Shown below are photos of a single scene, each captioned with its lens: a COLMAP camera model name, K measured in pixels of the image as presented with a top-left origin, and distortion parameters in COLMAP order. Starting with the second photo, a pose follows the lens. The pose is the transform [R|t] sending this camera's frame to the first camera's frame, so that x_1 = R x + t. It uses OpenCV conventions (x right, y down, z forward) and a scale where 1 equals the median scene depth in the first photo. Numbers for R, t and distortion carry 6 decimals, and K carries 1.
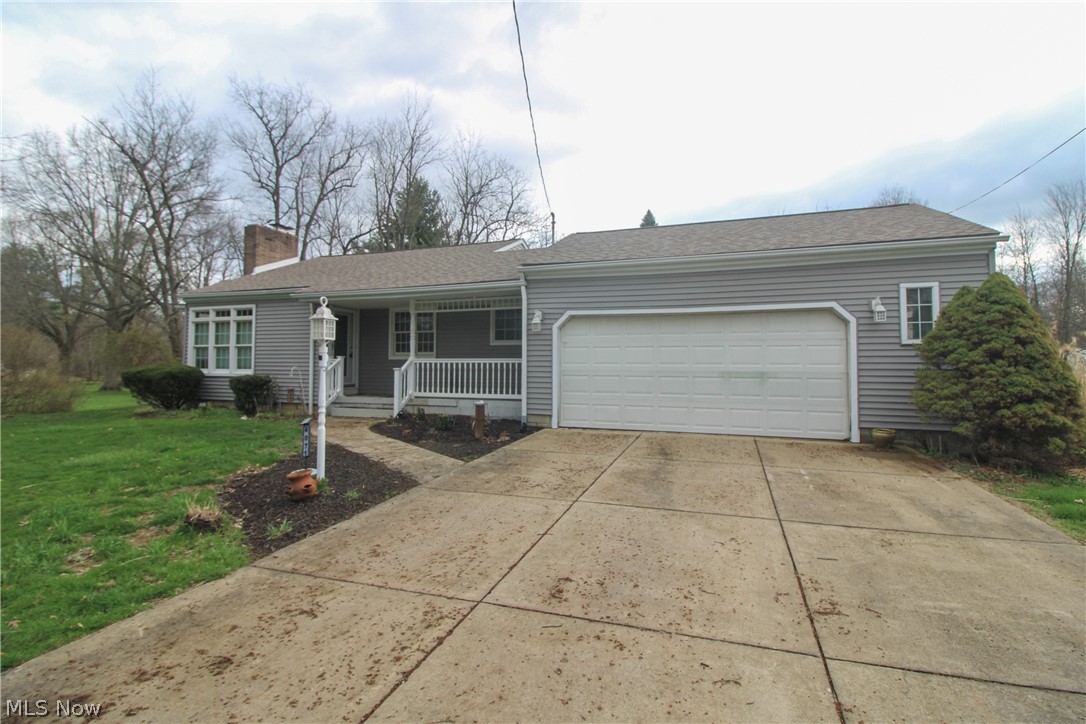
lens RADIAL K [[510.2, 0, 553.3], [0, 510.2, 348.9], [0, 0, 1]] dist [-0.002456, -0.001625]
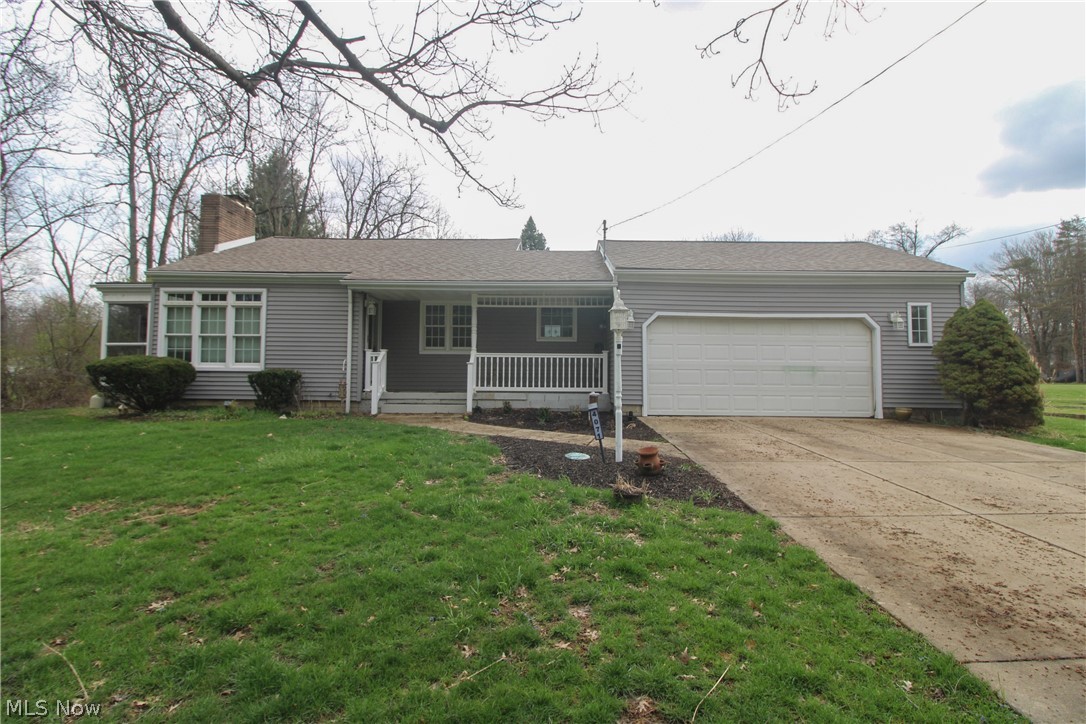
lens RADIAL K [[510.2, 0, 553.3], [0, 510.2, 348.9], [0, 0, 1]] dist [-0.002456, -0.001625]
pose [[0.941364, 0.017494, 0.336938, -0.482437], [-0.016202, 0.999847, -0.006647, 0.015877], [-0.337003, 0.000798, 0.941503, 0.016050]]
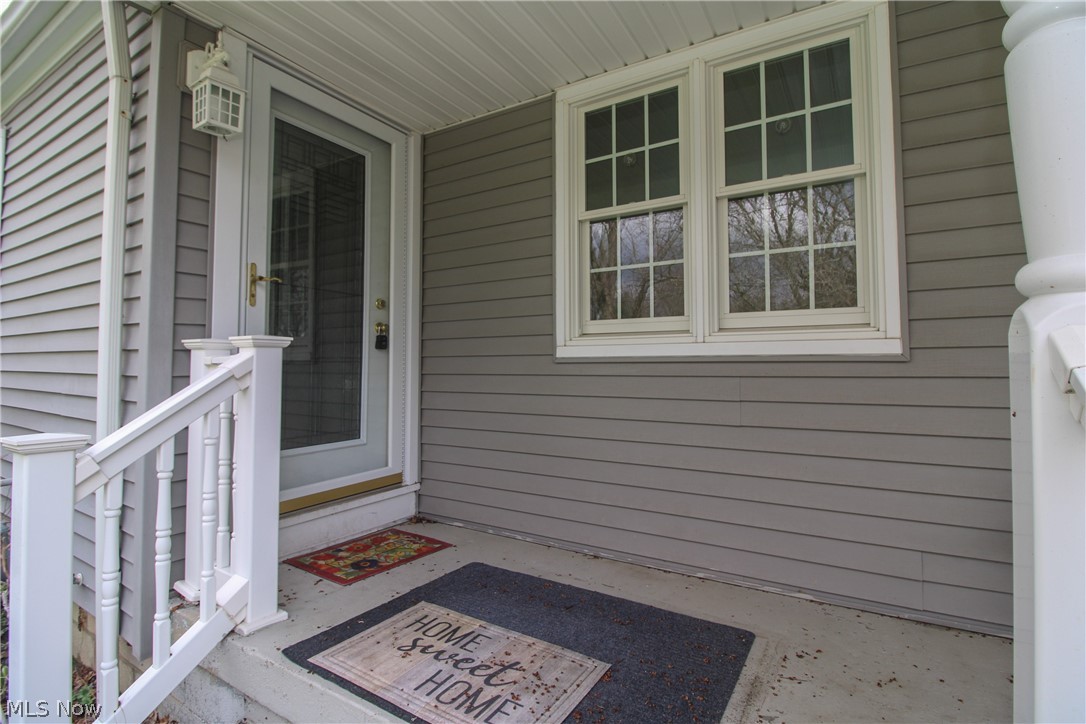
lens RADIAL K [[501.0, 0, 559.0], [0, 501.0, 347.1], [0, 0, 1]] dist [-0.001539, -0.010701]
pose [[0.982174, -0.008830, -0.187769, -0.338683], [0.007316, 0.999935, -0.008757, 0.021021], [0.187834, 0.007227, 0.982174, 0.963644]]
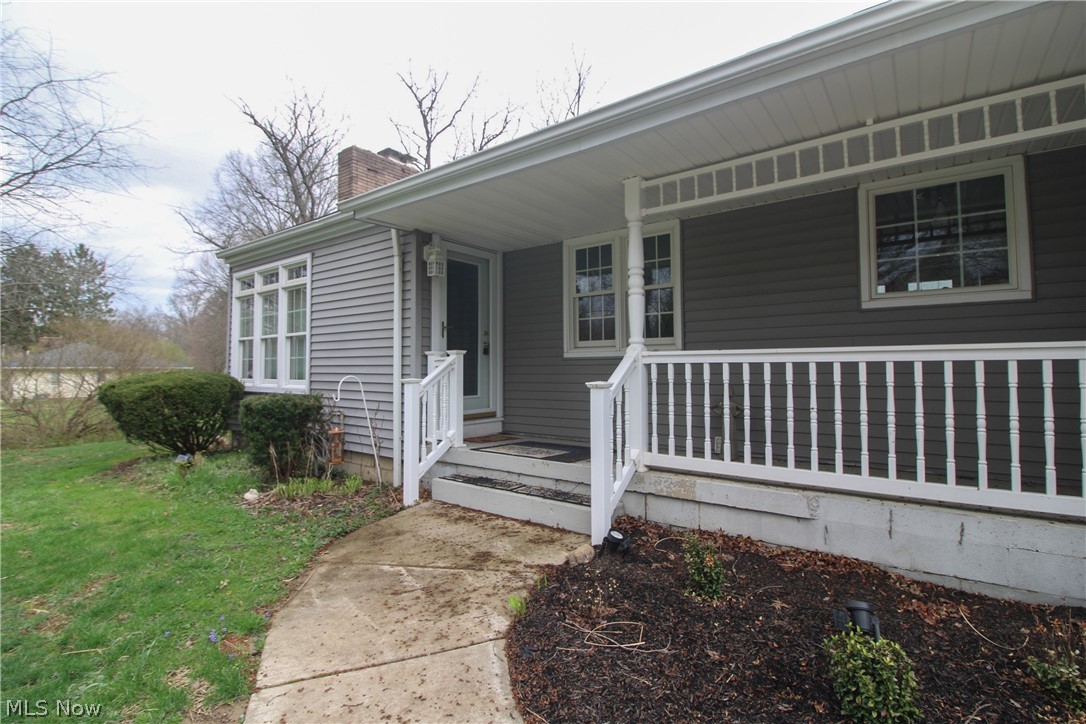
lens RADIAL K [[510.2, 0, 553.3], [0, 510.2, 348.9], [0, 0, 1]] dist [-0.002456, -0.001625]
pose [[0.952584, -0.017705, -0.303760, -0.234979], [0.015029, 0.999825, -0.011146, 0.020550], [0.303904, 0.006052, 0.952683, 0.686694]]
